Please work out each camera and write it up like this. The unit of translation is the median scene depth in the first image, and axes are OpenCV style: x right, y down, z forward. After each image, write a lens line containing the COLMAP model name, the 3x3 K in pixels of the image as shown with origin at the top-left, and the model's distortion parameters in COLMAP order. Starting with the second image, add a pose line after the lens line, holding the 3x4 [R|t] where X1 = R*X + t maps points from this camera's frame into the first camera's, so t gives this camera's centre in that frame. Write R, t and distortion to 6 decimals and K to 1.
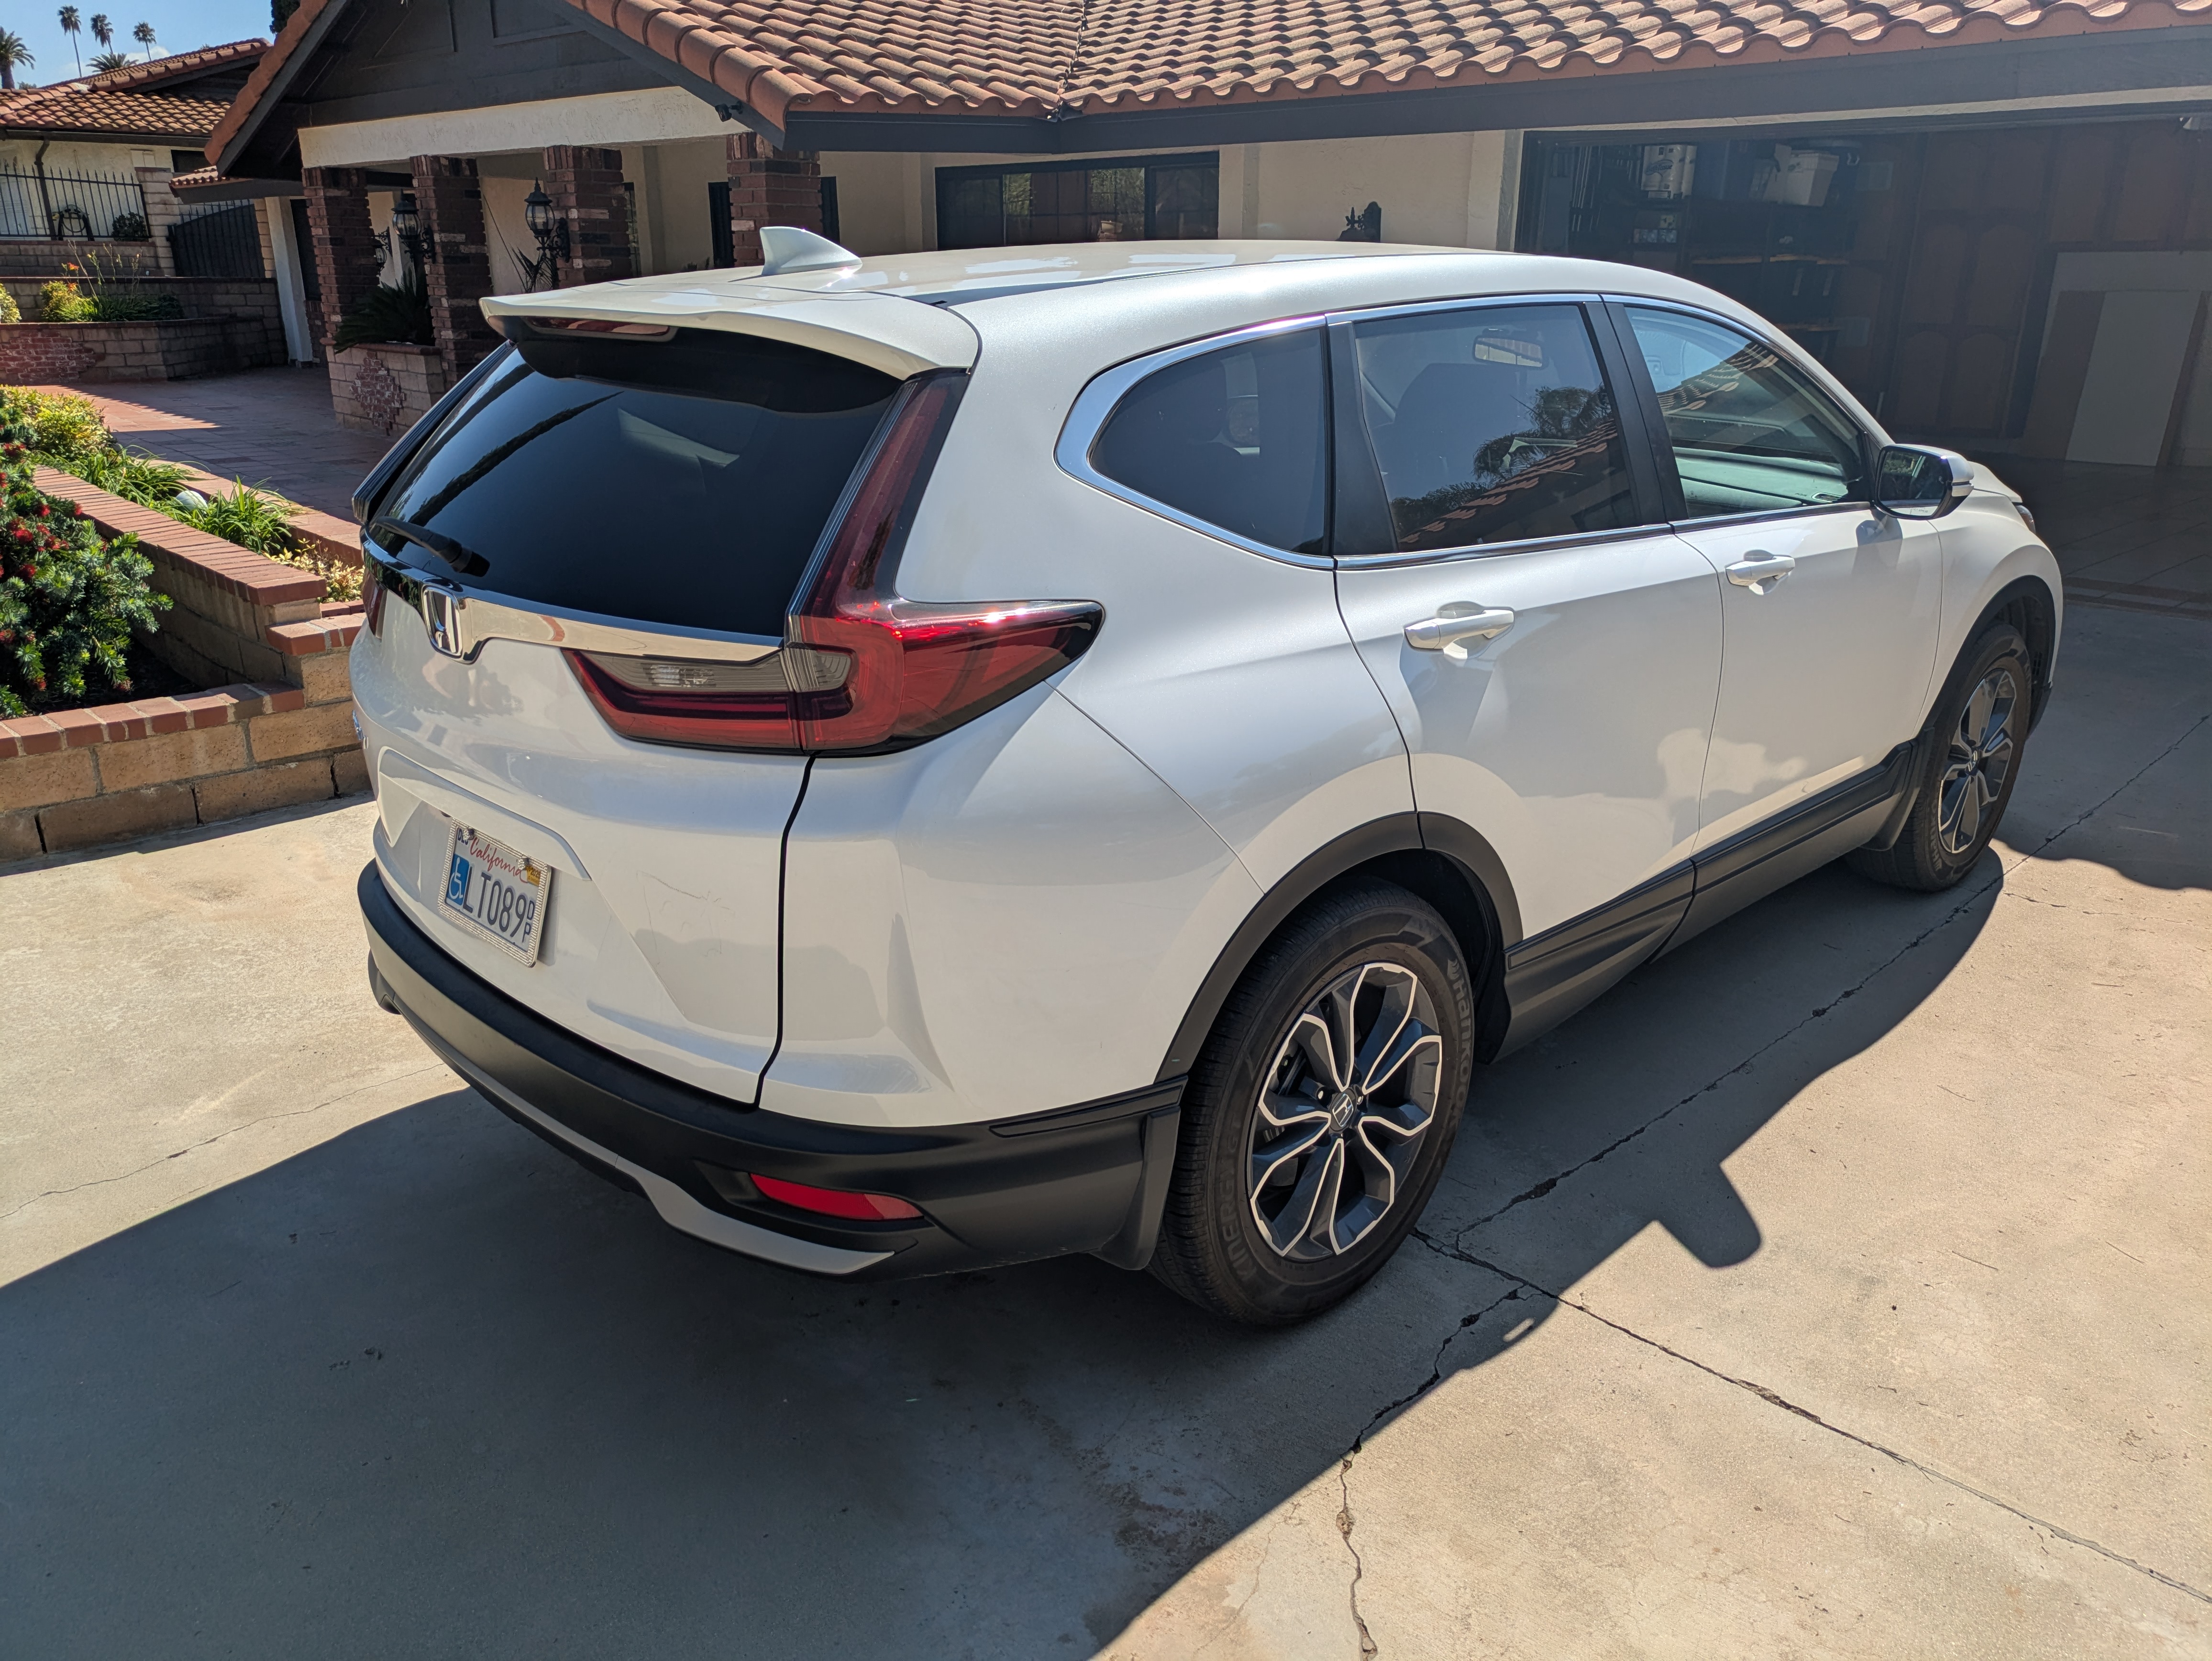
lens RADIAL K [[1613.0, 0, 1099.3], [0, 1613.0, 822.2], [0, 0, 1]] dist [0.026694, -0.013229]
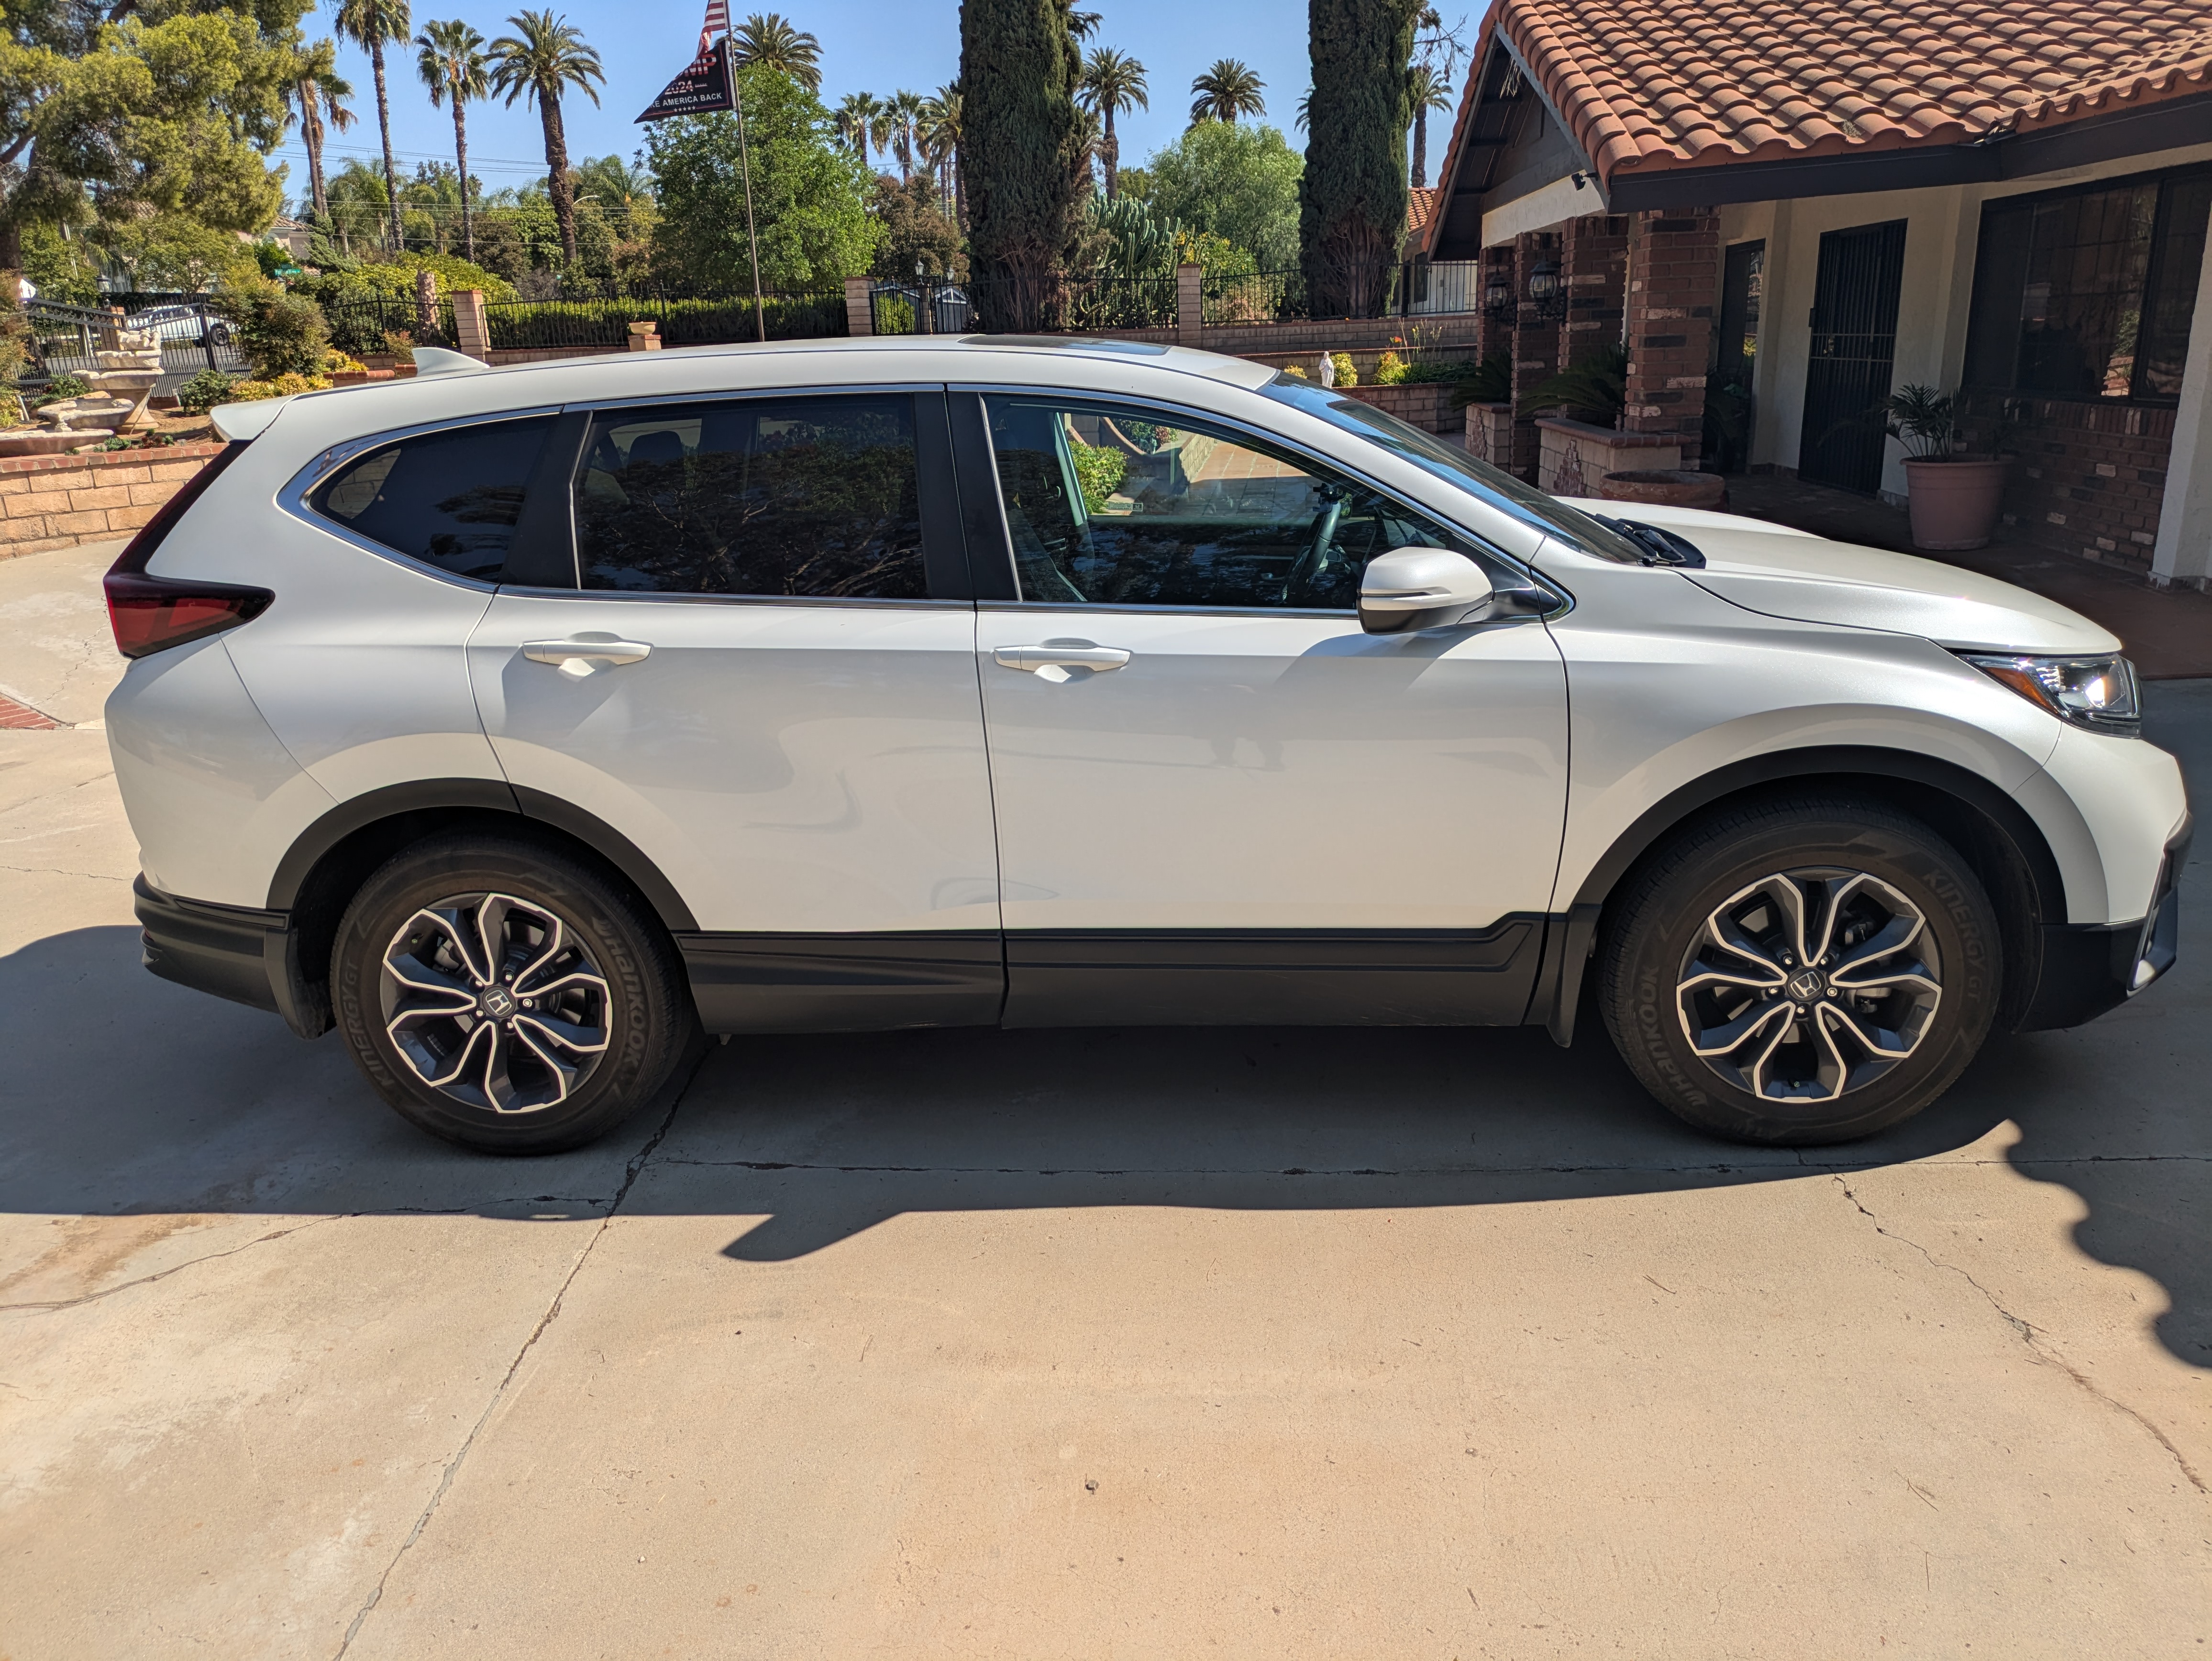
lens RADIAL K [[1613.0, 0, 1095.3], [0, 1613.0, 834.8], [0, 0, 1]] dist [0.026694, -0.013229]
pose [[0.670347, 0.190608, -0.717150, 1.297845], [-0.206258, 0.976224, 0.066670, -0.133986], [0.712807, 0.103226, 0.693723, 0.383689]]
